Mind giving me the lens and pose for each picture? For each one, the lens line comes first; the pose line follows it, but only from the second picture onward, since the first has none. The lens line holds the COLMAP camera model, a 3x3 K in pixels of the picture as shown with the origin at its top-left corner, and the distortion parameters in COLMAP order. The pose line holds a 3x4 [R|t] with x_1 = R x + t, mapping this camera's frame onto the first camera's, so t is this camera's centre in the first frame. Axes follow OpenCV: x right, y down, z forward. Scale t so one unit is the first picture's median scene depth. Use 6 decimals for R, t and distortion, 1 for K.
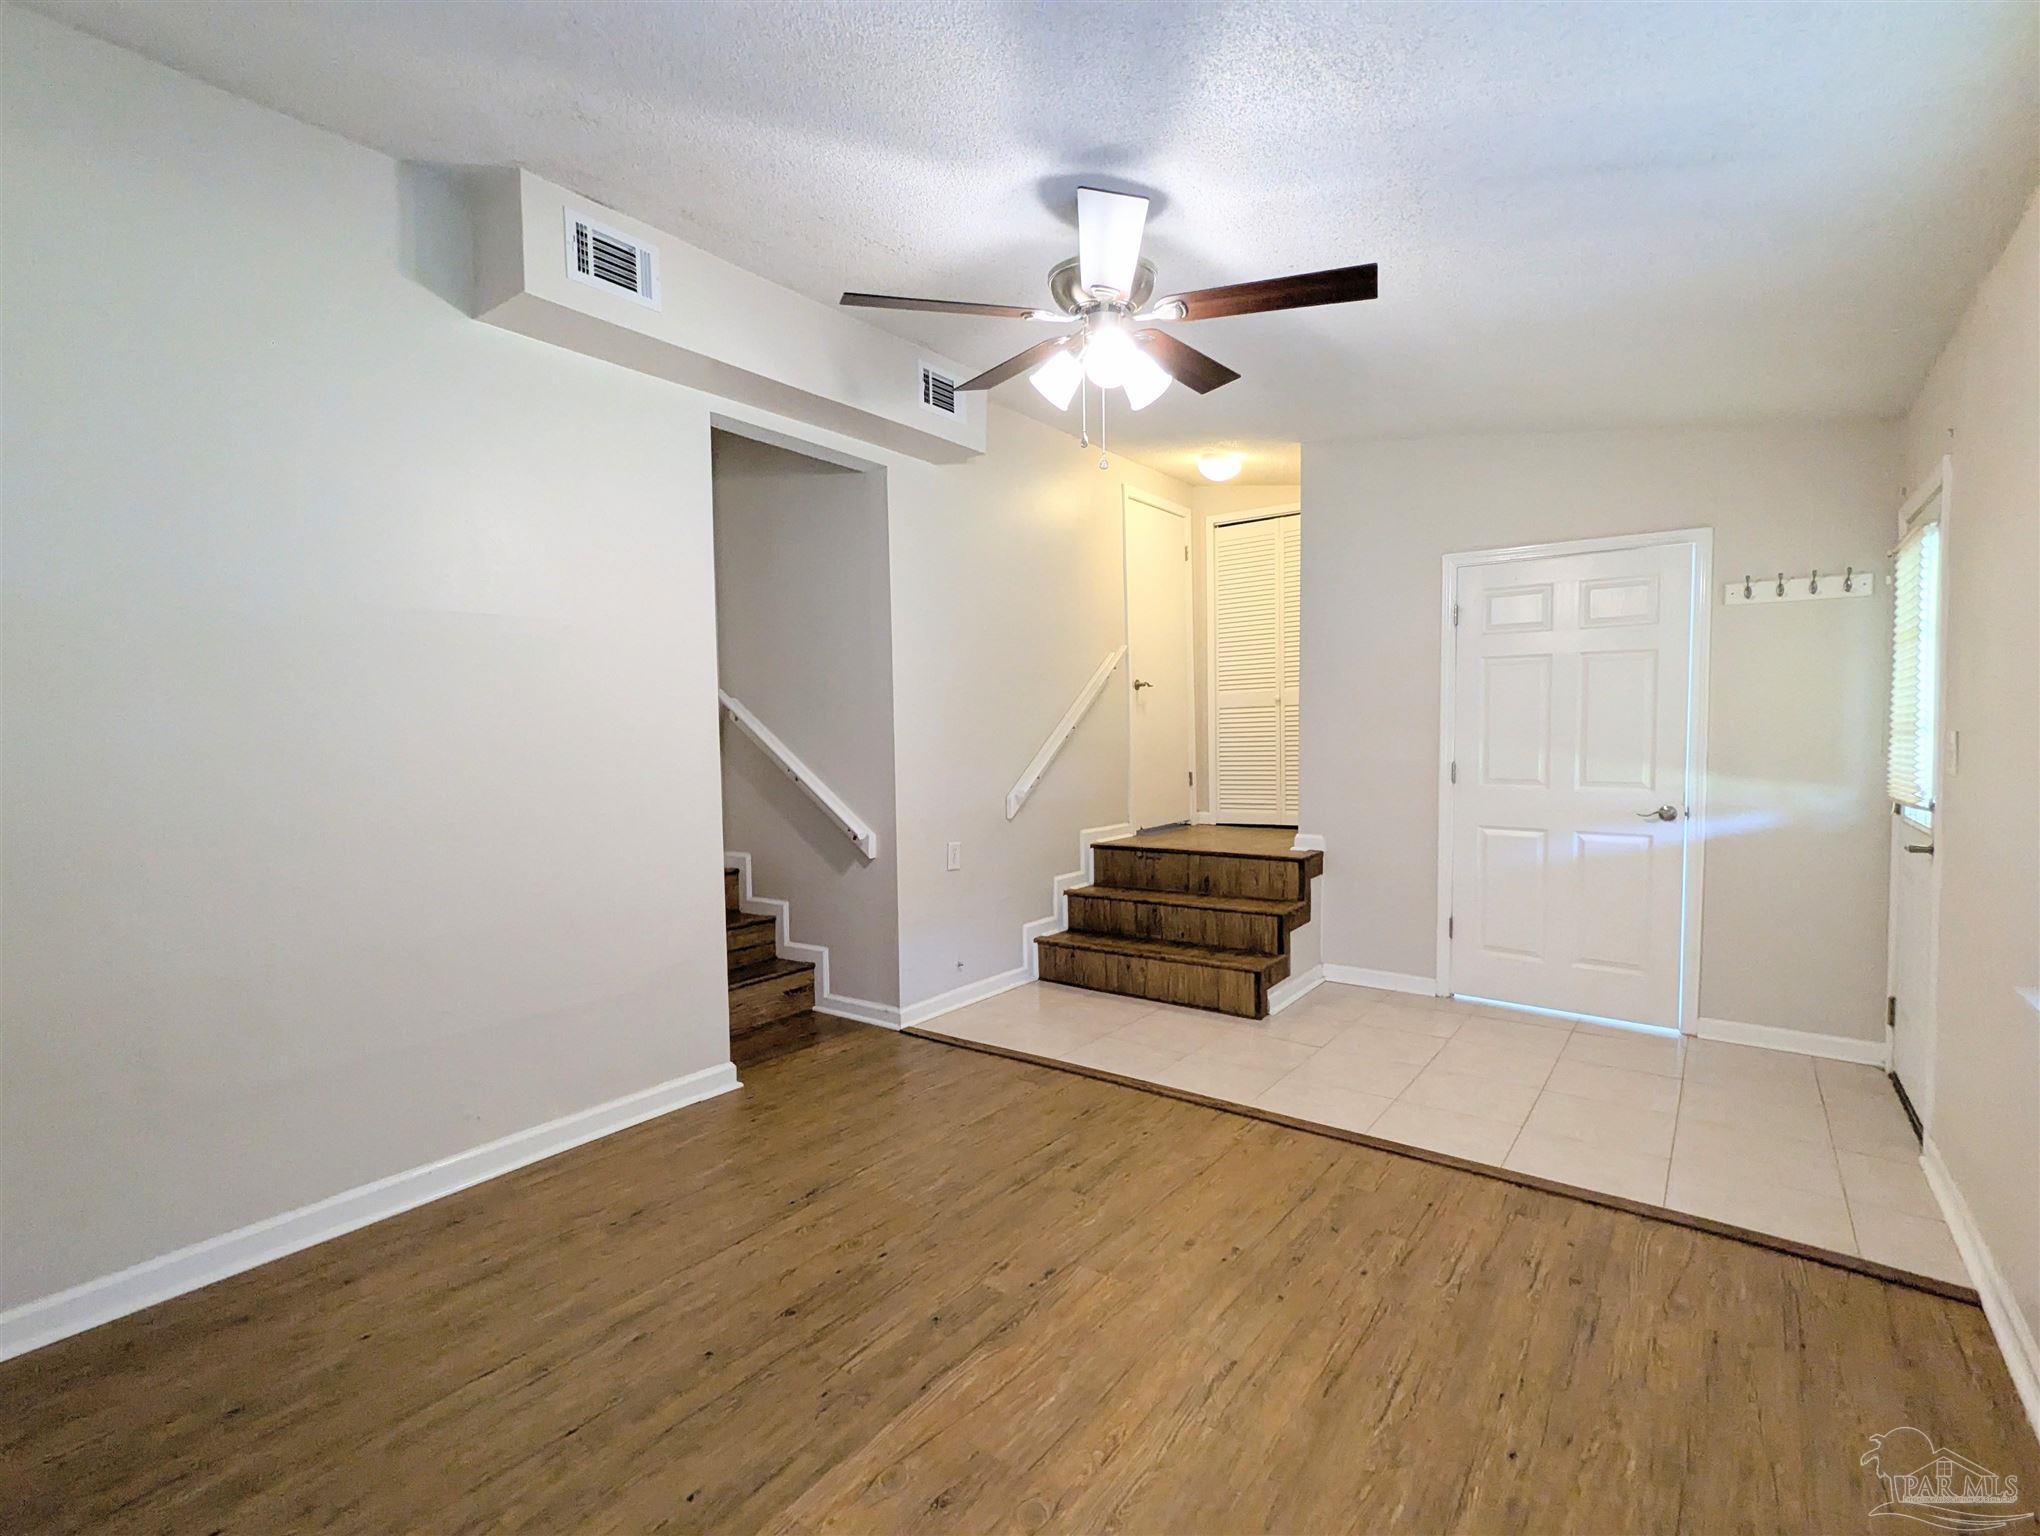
lens RADIAL K [[971.7, 0, 1018.2], [0, 971.7, 782.8], [0, 0, 1]] dist [0.002930, 0.001553]
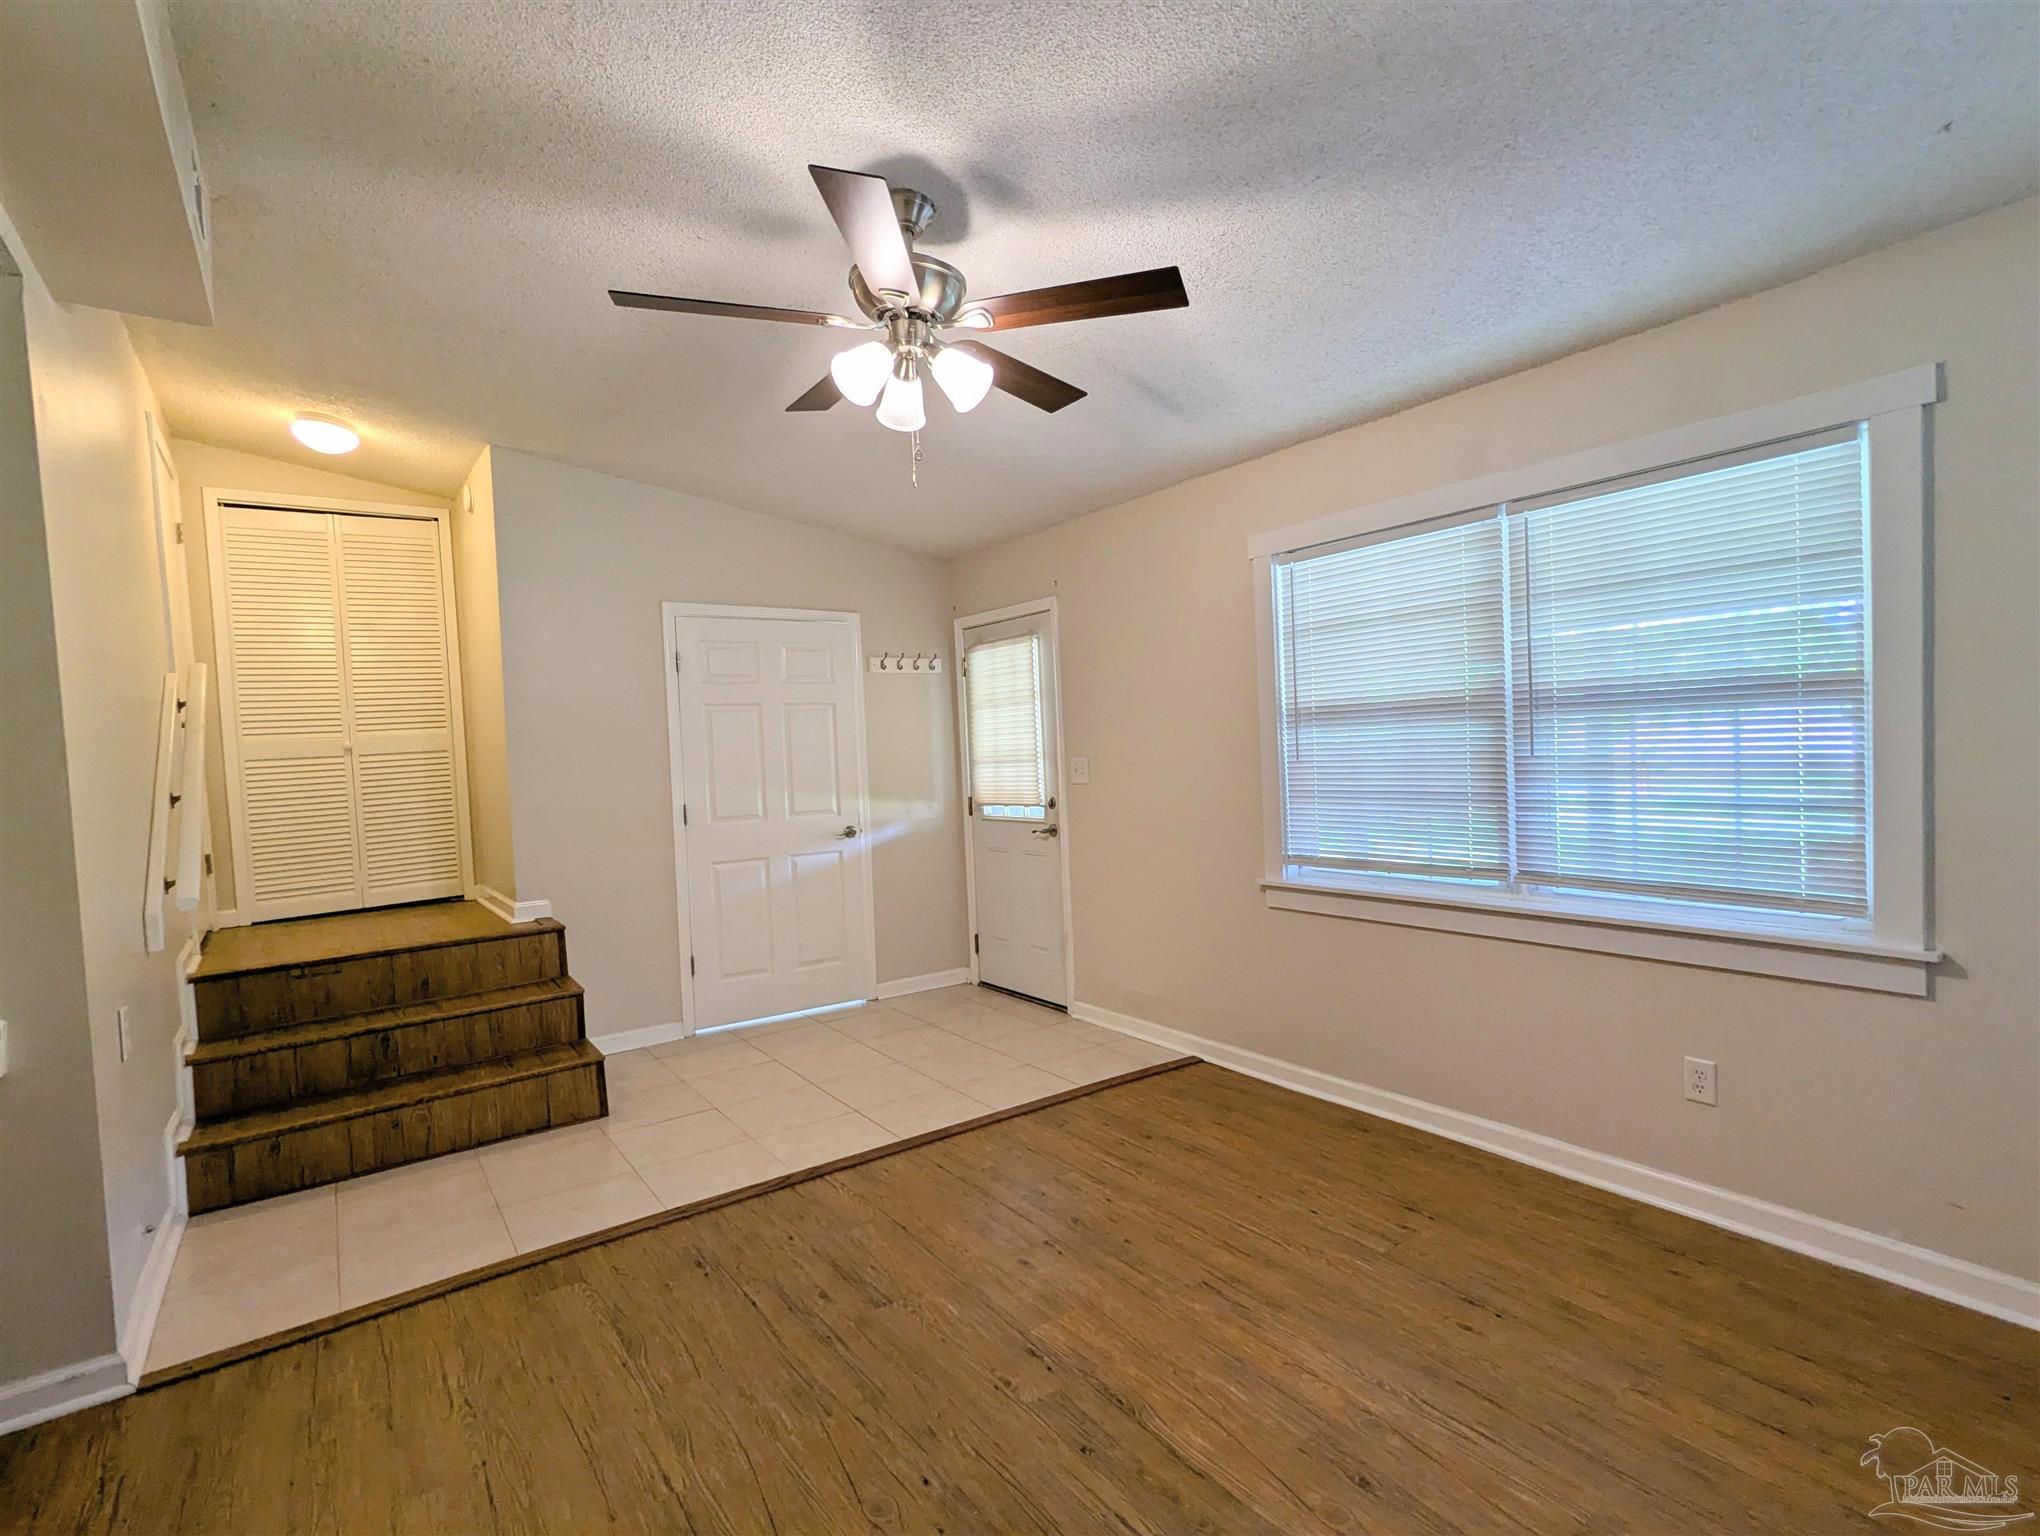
lens RADIAL K [[971.7, 0, 1018.2], [0, 971.7, 782.8], [0, 0, 1]] dist [0.002930, 0.001553]
pose [[0.303780, -0.038502, 0.951964, -0.517040], [0.091992, 0.995700, 0.010915, -0.028171], [-0.948291, 0.084257, 0.306016, 0.428356]]
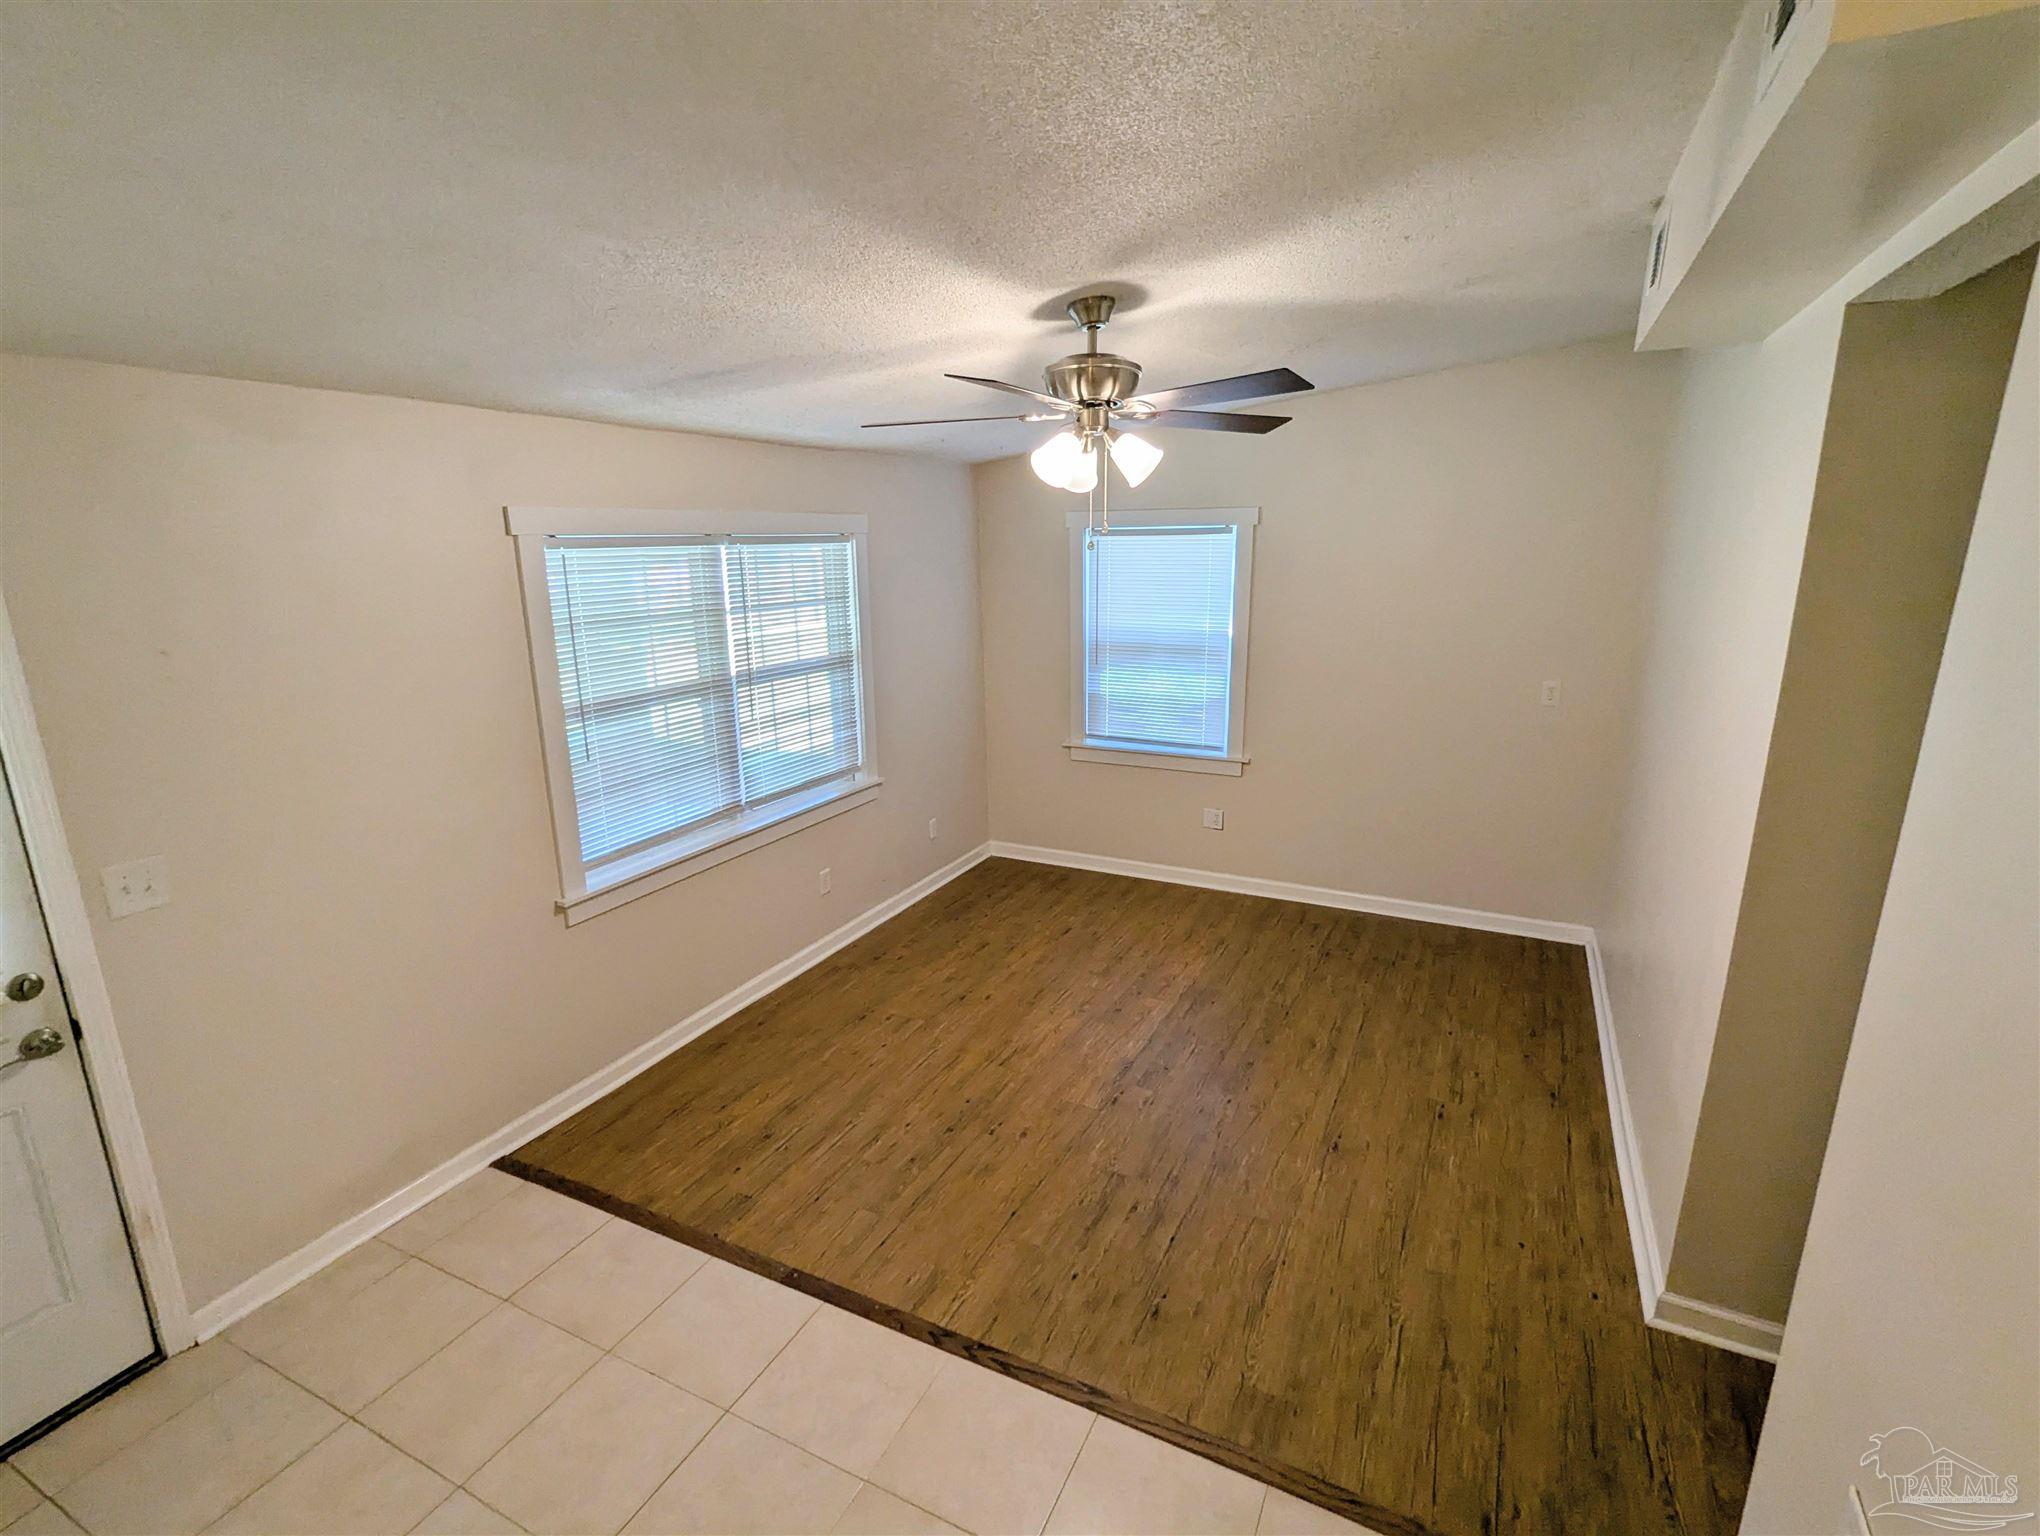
lens RADIAL K [[970.5, 0, 1024.4], [0, 970.5, 776.8], [0, 0, 1]] dist [-0.000949, 0.001102]
pose [[-0.983763, 0.062757, -0.168145, 0.246470], [0.010099, 0.954745, 0.297253, -0.271859], [0.179190, 0.290728, -0.939877, 1.409228]]
